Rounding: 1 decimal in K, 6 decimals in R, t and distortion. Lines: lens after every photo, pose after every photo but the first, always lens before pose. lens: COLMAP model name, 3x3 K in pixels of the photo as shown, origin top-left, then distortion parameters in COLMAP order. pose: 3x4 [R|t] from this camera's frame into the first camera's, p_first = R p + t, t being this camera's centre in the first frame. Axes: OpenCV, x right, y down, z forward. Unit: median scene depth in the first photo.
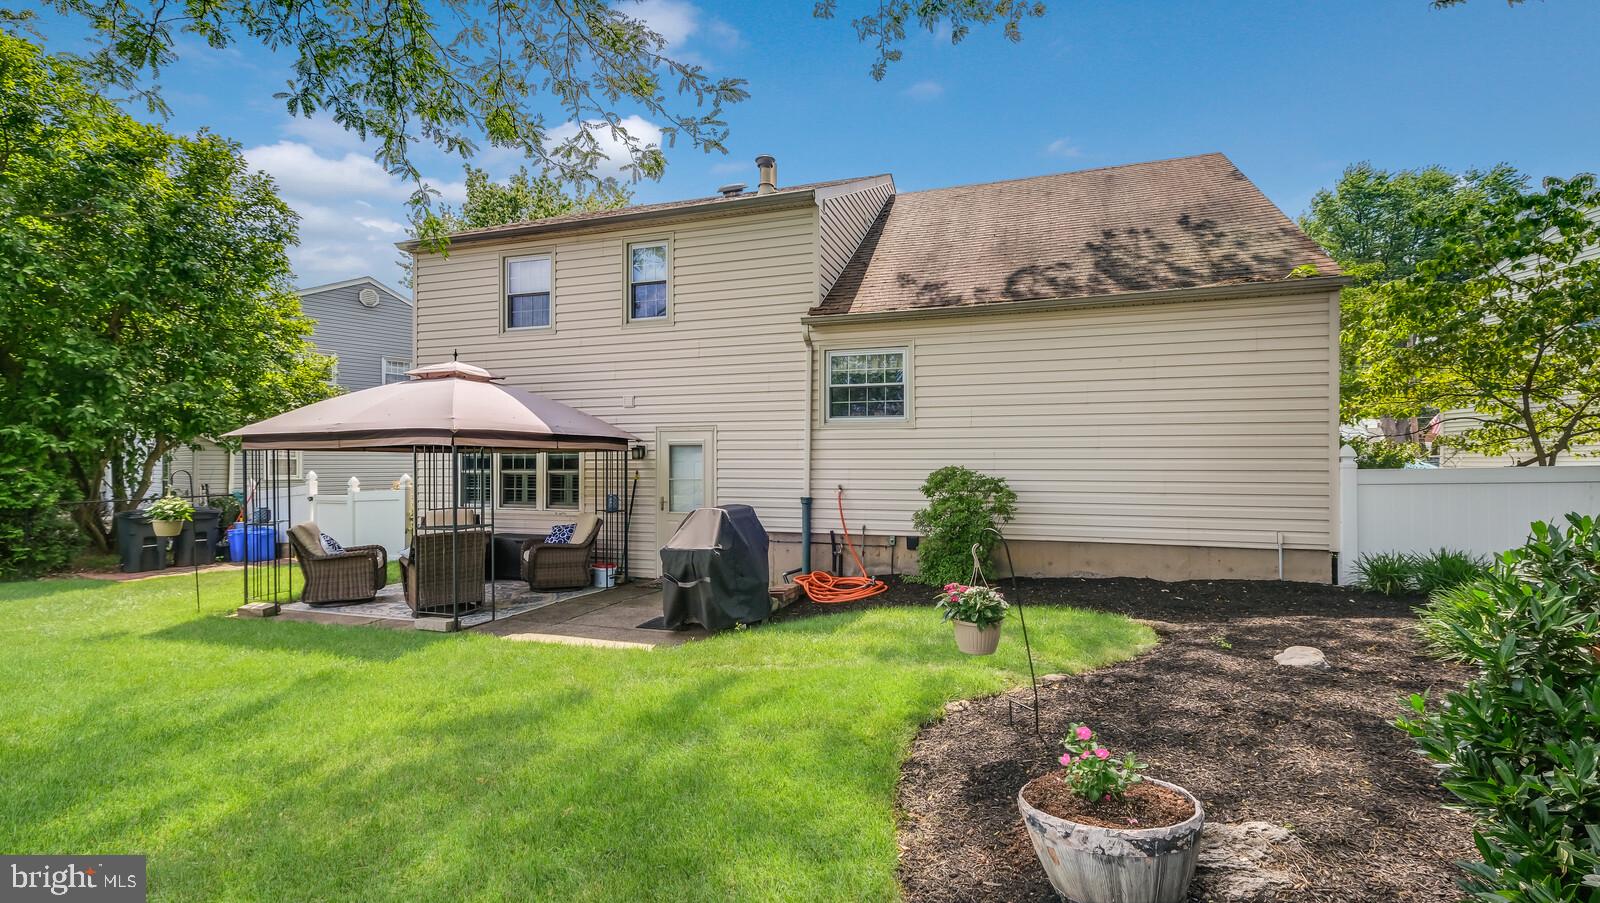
lens RADIAL K [[709.4, 0, 795.5], [0, 709.4, 449.5], [0, 0, 1]] dist [0.006140, 0.000591]
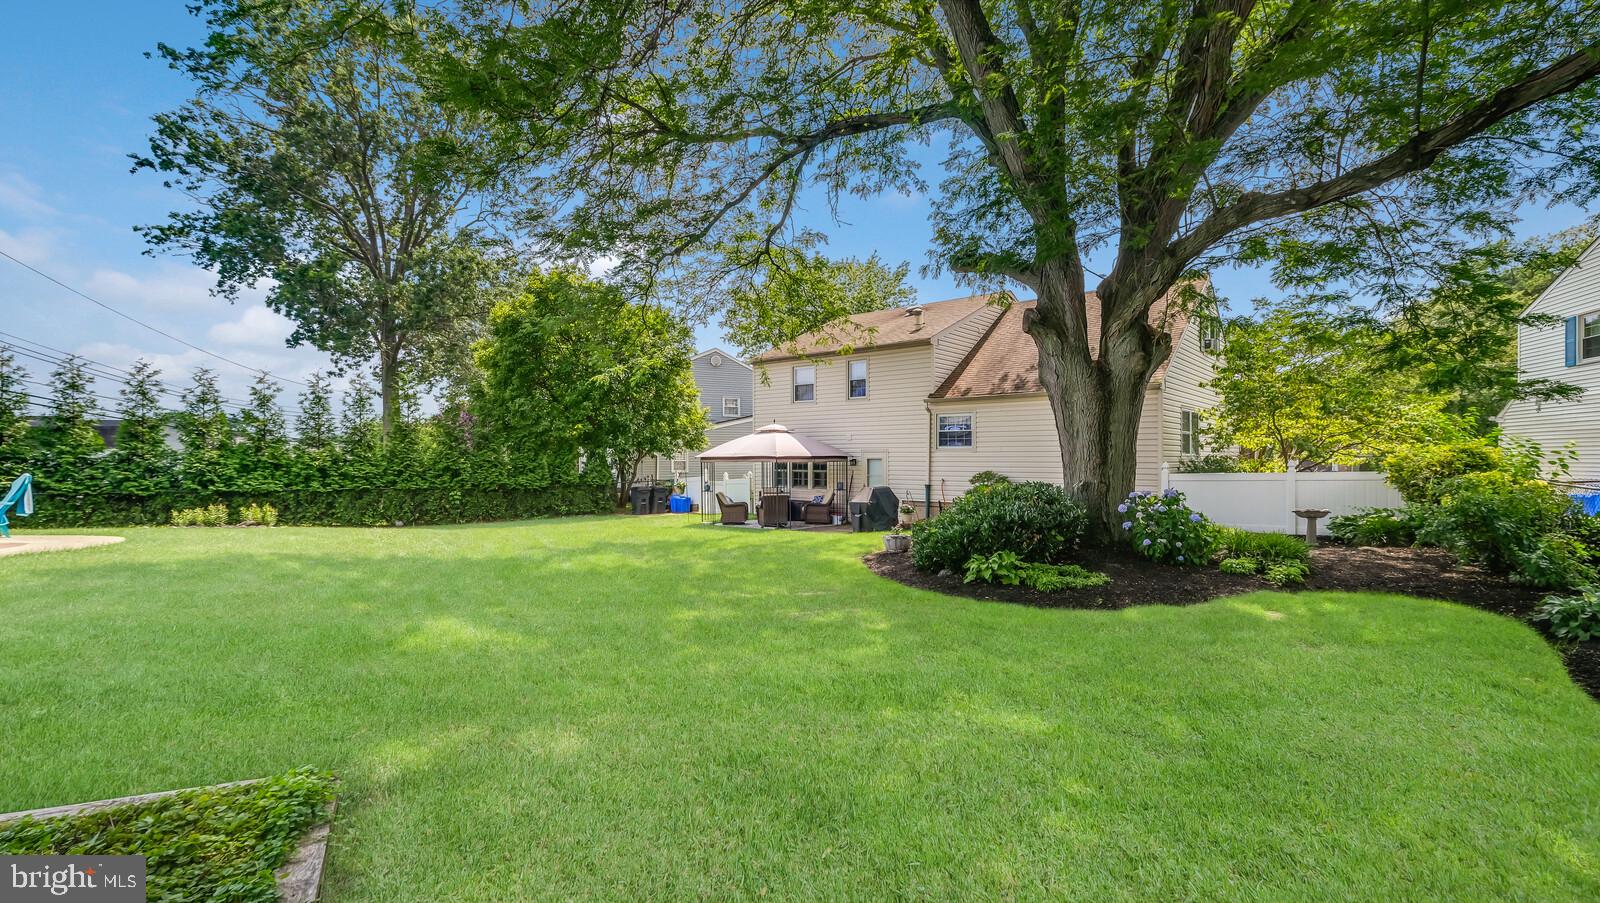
lens RADIAL K [[709.4, 0, 795.5], [0, 709.4, 449.5], [0, 0, 1]] dist [0.006140, 0.000591]
pose [[0.927206, -0.002975, -0.374541, 0.421290], [0.006565, 0.999944, 0.008311, -0.053944], [0.374495, -0.010165, 0.927173, -1.042996]]
